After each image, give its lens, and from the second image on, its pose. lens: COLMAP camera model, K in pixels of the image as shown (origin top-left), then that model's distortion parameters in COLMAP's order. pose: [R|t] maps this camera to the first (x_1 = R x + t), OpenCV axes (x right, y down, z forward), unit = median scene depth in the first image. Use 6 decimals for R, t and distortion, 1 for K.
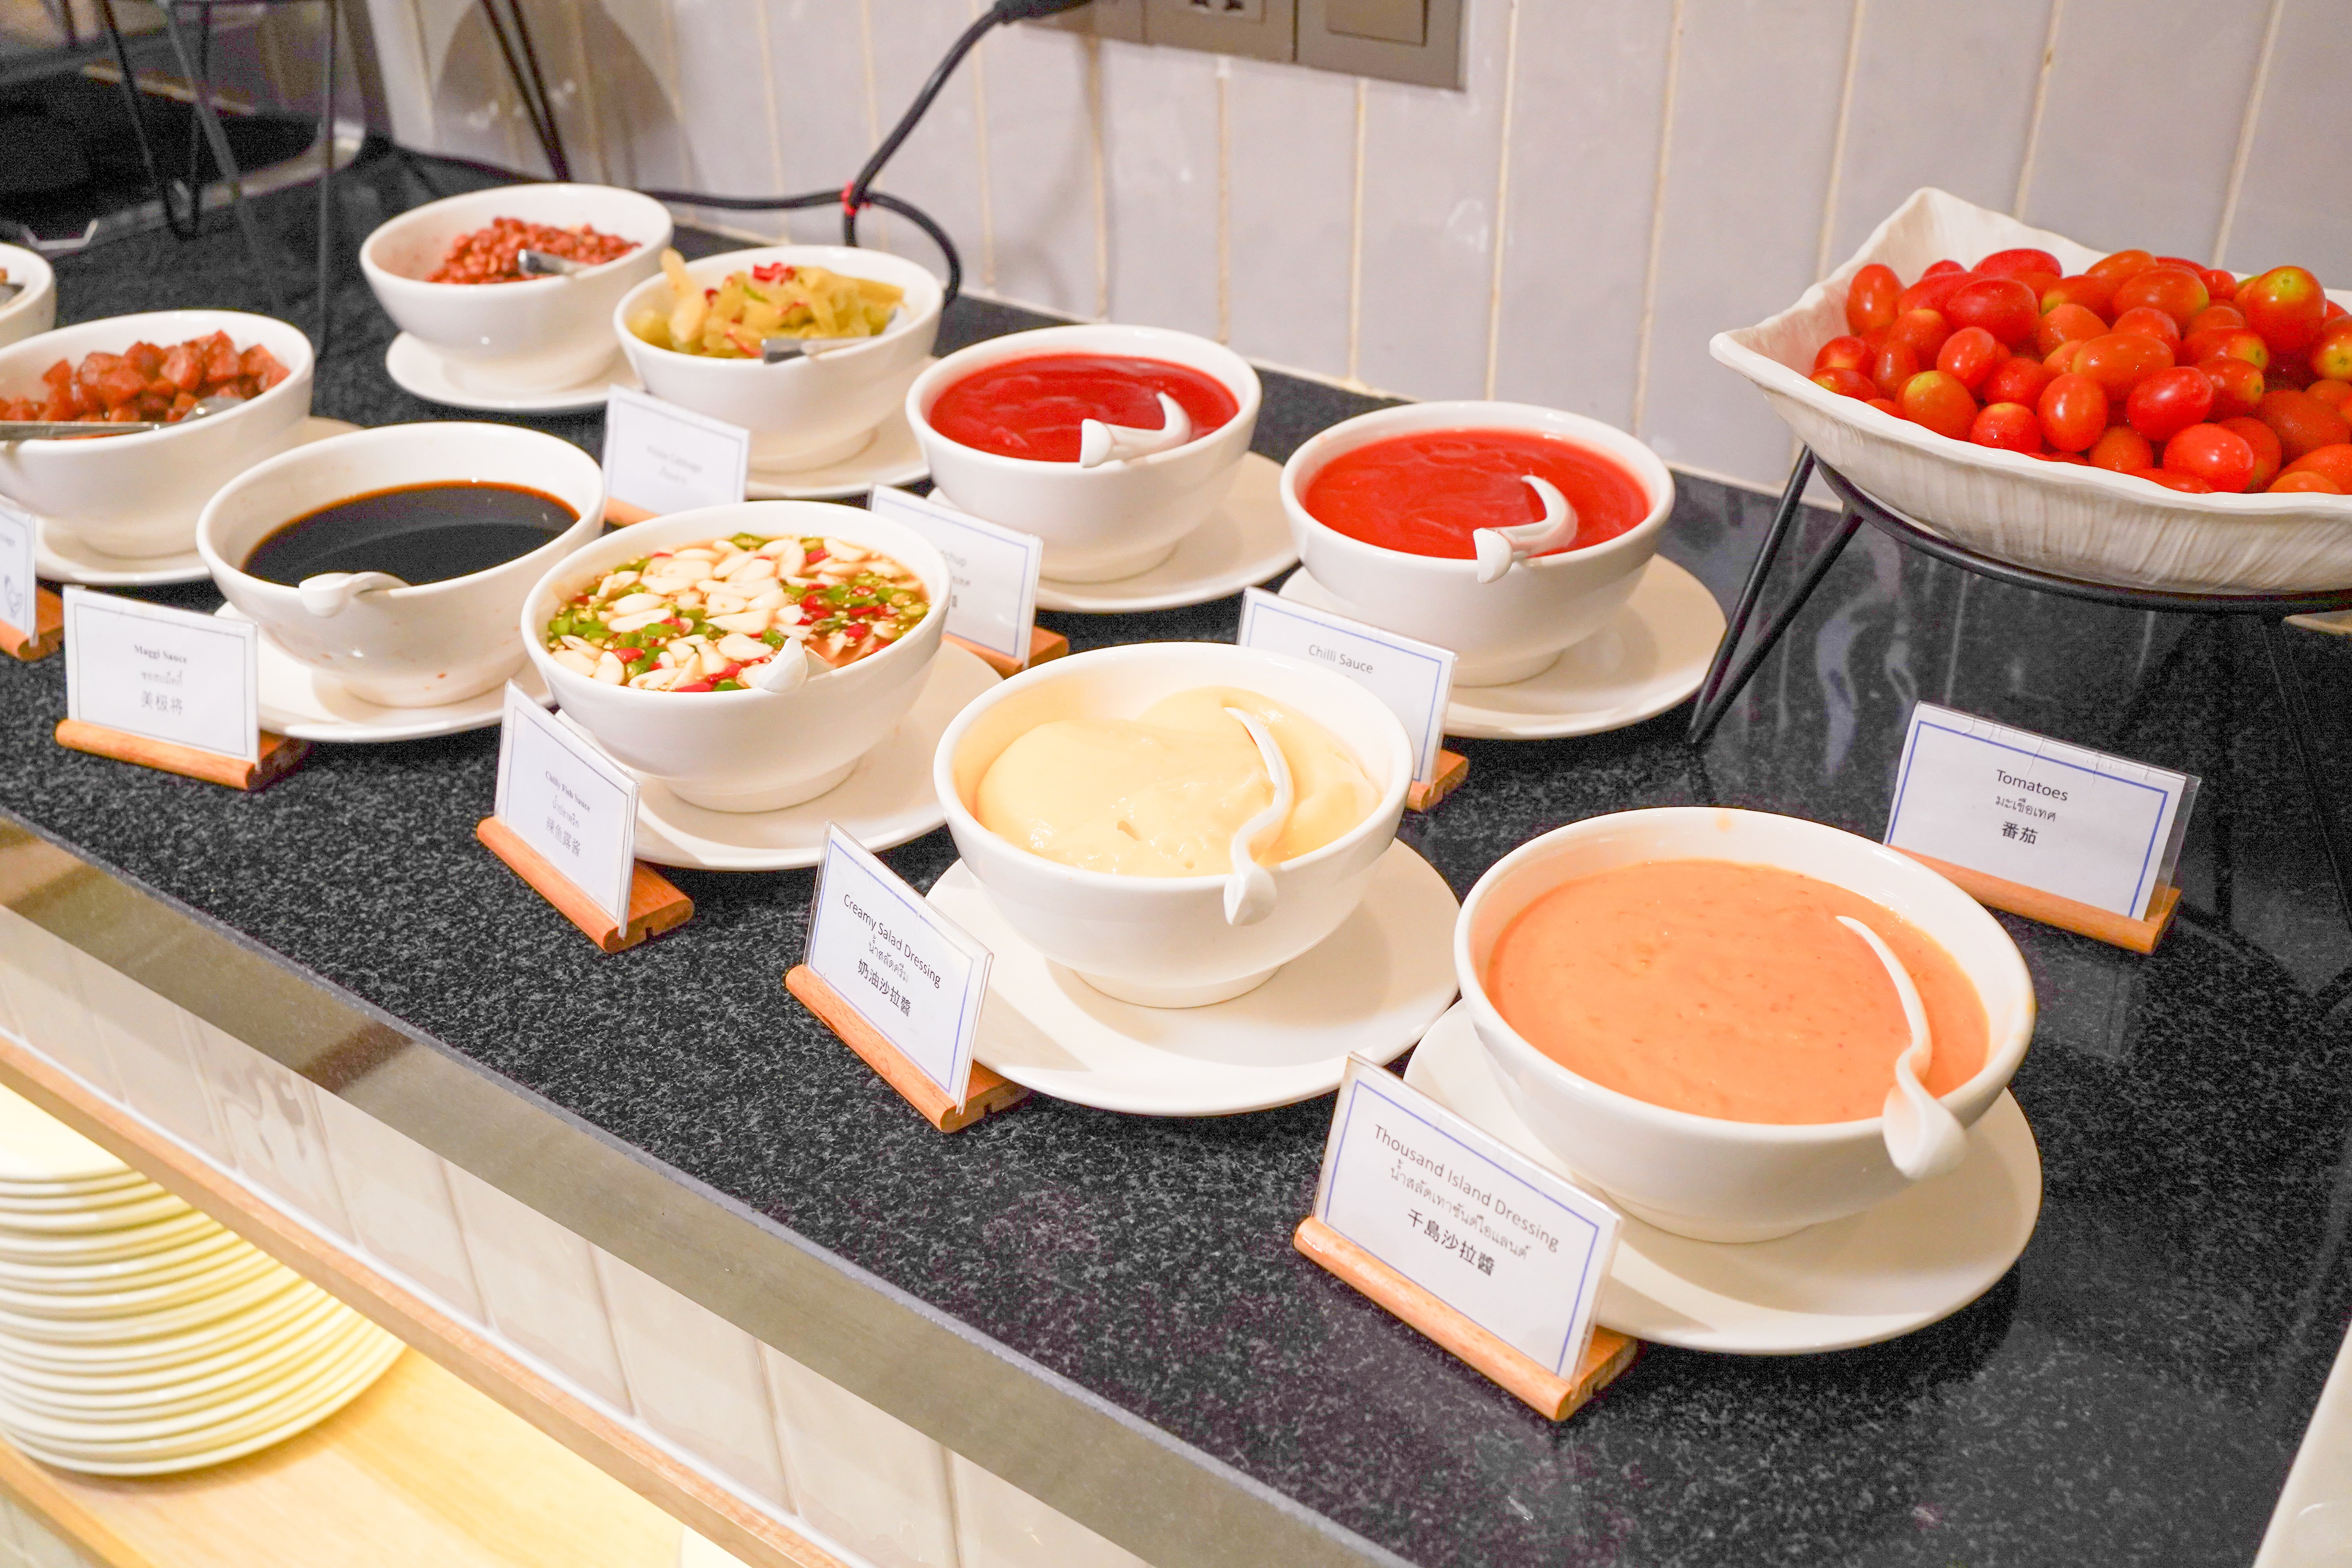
lens RADIAL K [[2355.2, 0, 1170.2], [0, 2355.2, 753.6], [0, 0, 1]] dist [-0.033981, 0.169272]
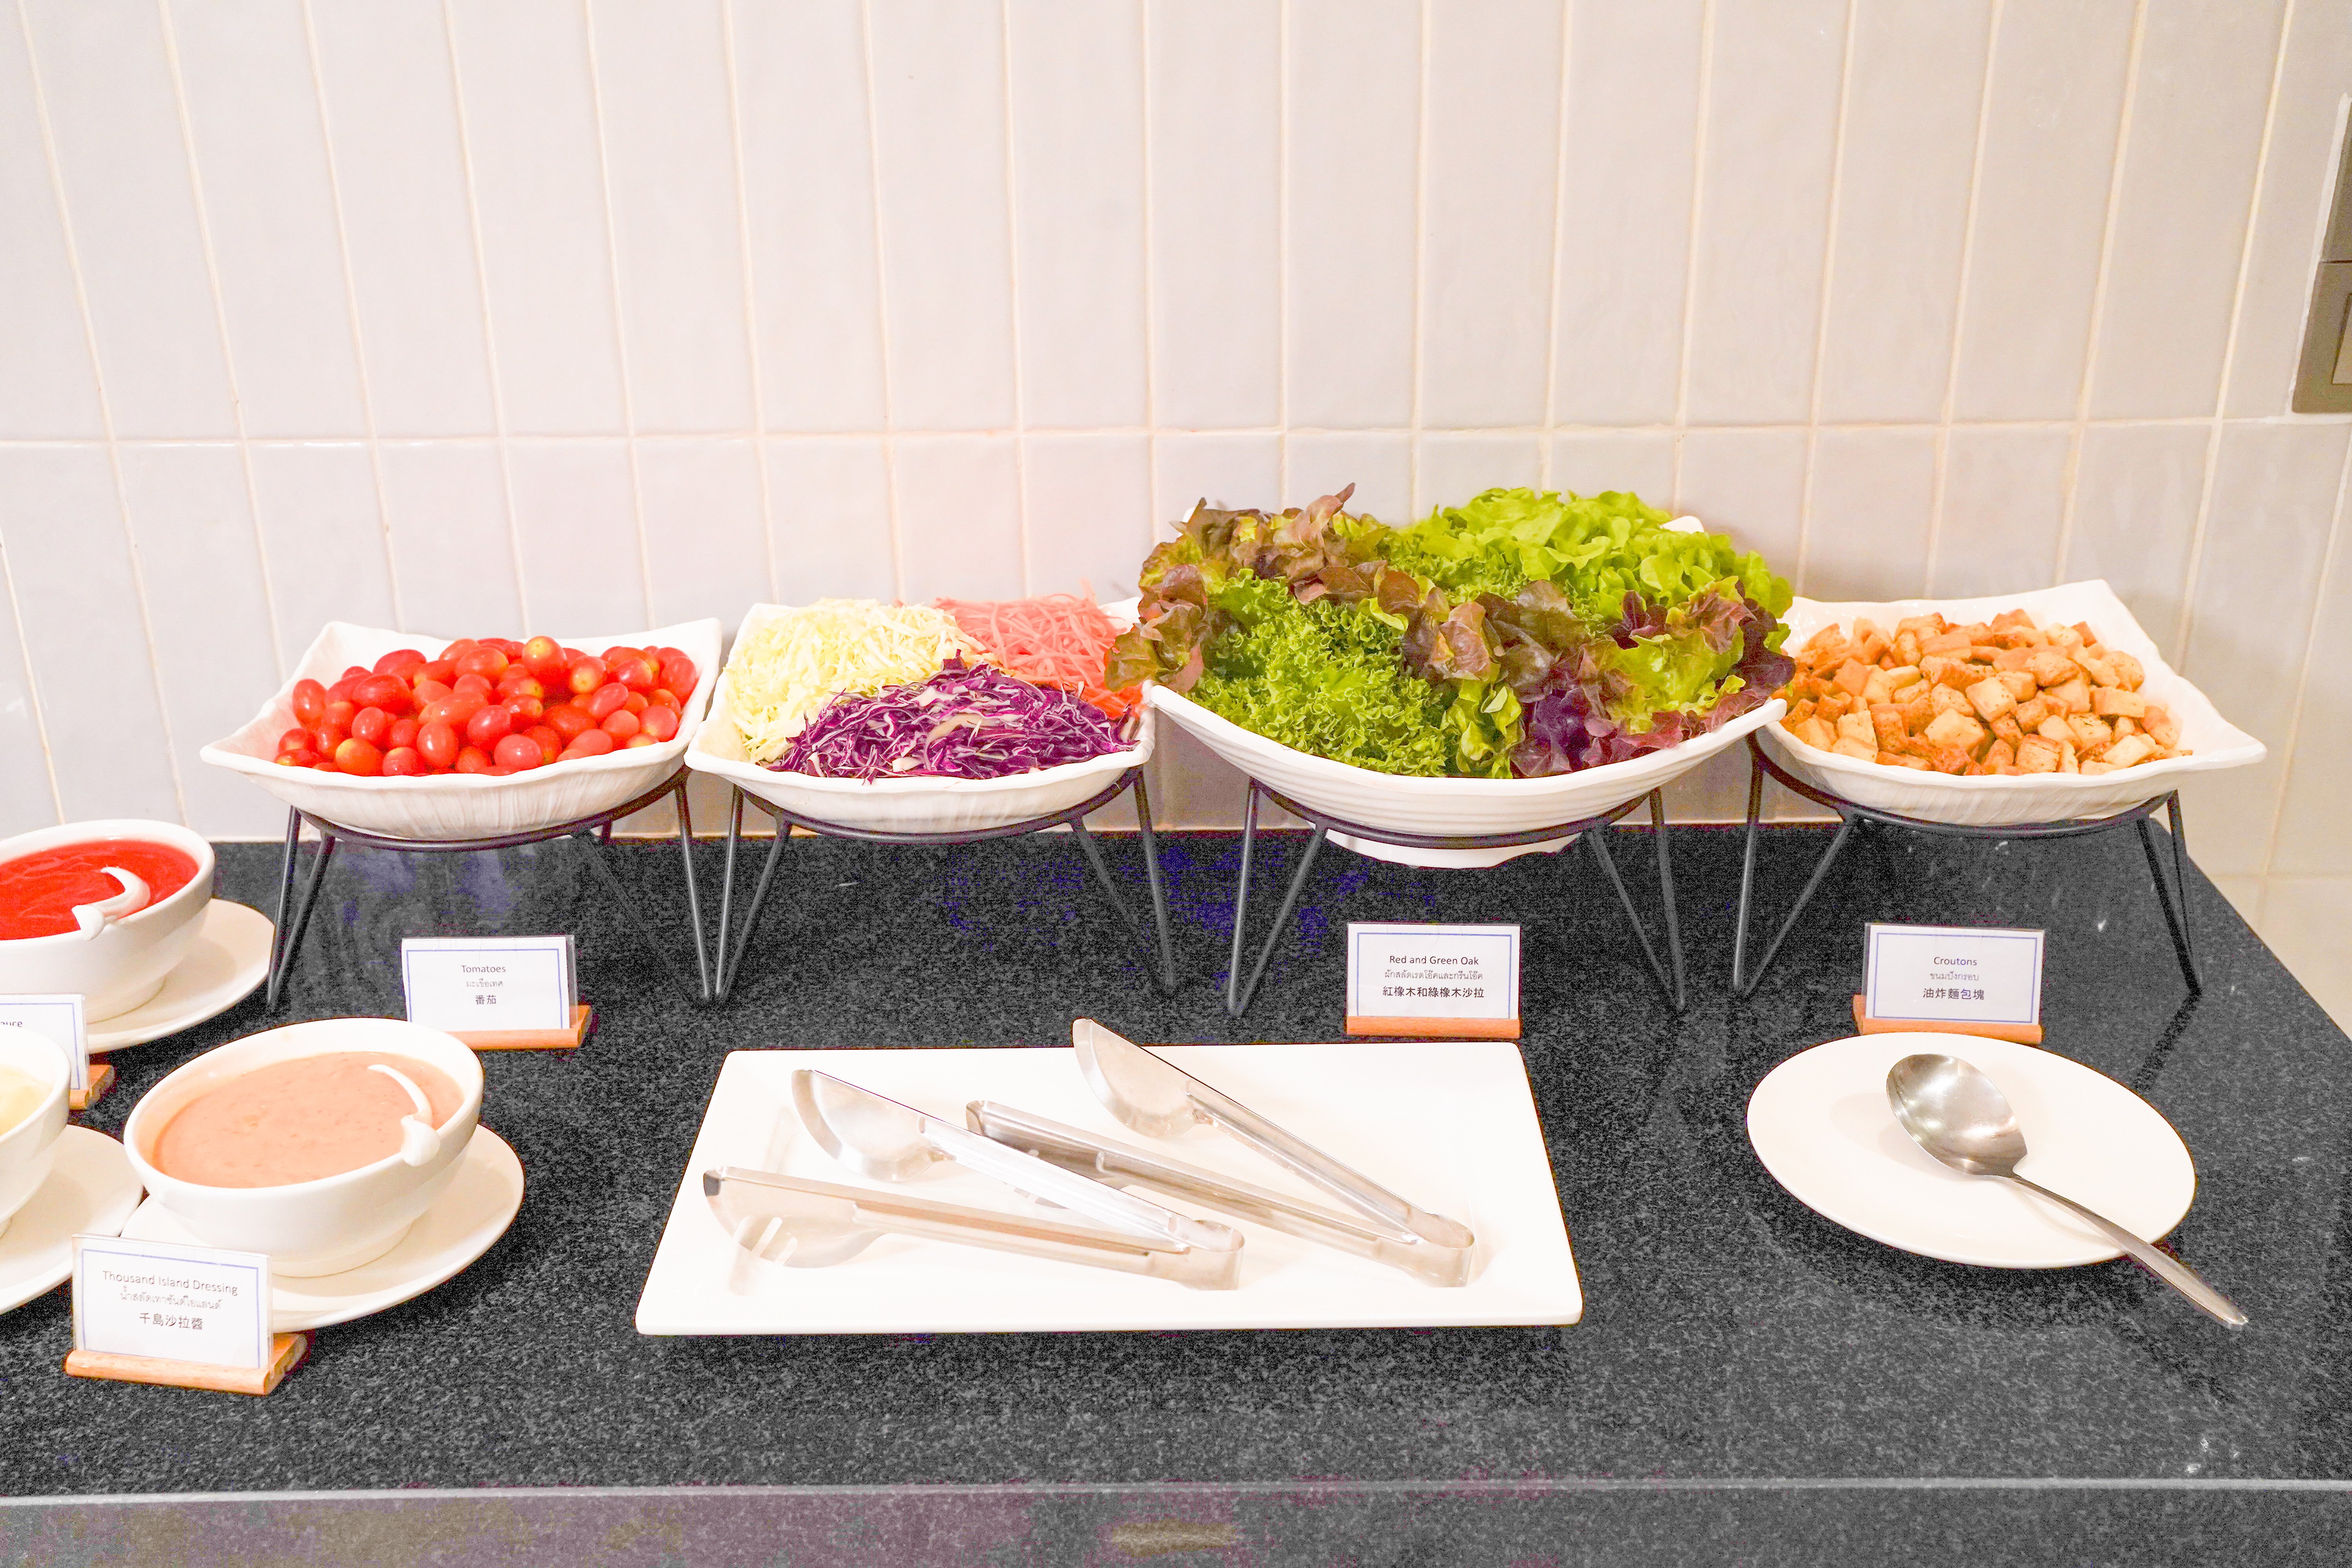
lens RADIAL K [[2355.2, 0, 1170.2], [0, 2355.2, 753.6], [0, 0, 1]] dist [-0.033981, 0.169272]
pose [[0.815257, -0.222595, 0.534610, -0.081054], [0.297963, 0.952835, -0.057650, 0.106724], [-0.496563, 0.206294, 0.843130, -0.632606]]
